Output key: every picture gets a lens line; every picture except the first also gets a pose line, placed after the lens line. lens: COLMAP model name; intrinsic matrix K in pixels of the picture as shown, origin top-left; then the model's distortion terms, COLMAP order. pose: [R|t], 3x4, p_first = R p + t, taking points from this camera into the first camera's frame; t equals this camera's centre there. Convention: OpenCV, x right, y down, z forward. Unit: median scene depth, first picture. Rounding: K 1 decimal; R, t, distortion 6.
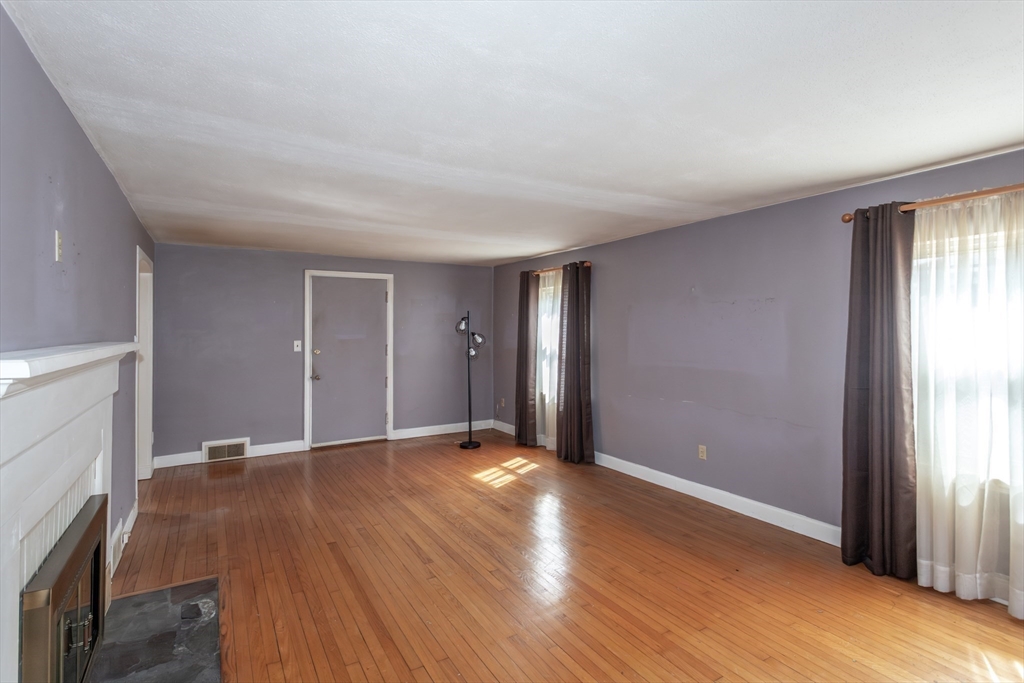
lens RADIAL K [[496.6, 0, 537.8], [0, 496.6, 327.6], [0, 0, 1]] dist [0.001714, -0.000098]
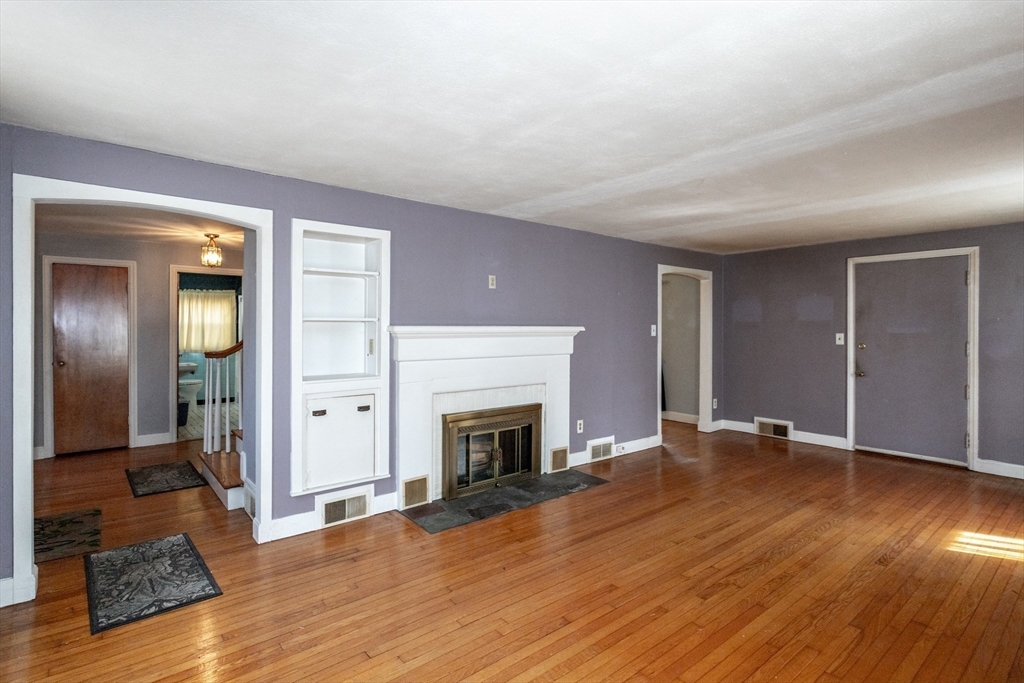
lens RADIAL K [[518.5, 0, 514.6], [0, 518.5, 328.7], [0, 0, 1]] dist [-0.000171, -0.000392]
pose [[0.112357, 0.006121, -0.993649, 0.533885], [-0.001549, 0.999981, 0.005985, 0.014836], [0.993667, 0.000867, 0.112365, 0.314255]]
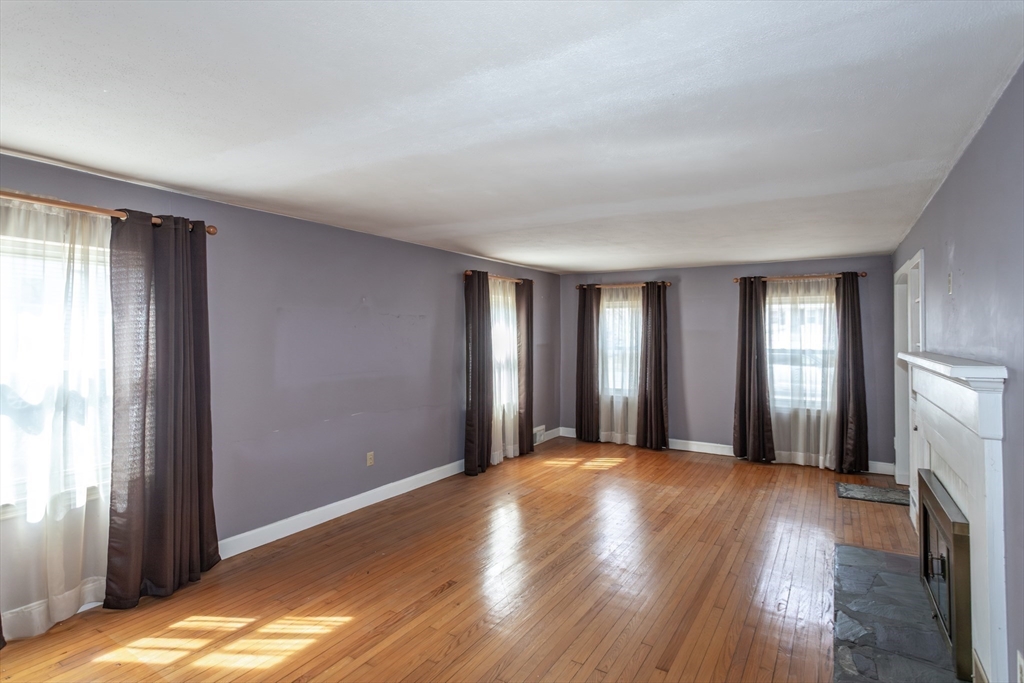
lens RADIAL K [[518.5, 0, 514.6], [0, 518.5, 328.7], [0, 0, 1]] dist [-0.000171, -0.000392]
pose [[-0.418834, 0.016358, 0.907915, -0.679317], [0.002365, 0.999854, -0.016923, 0.000793], [-0.908060, -0.004940, -0.418812, 1.038436]]
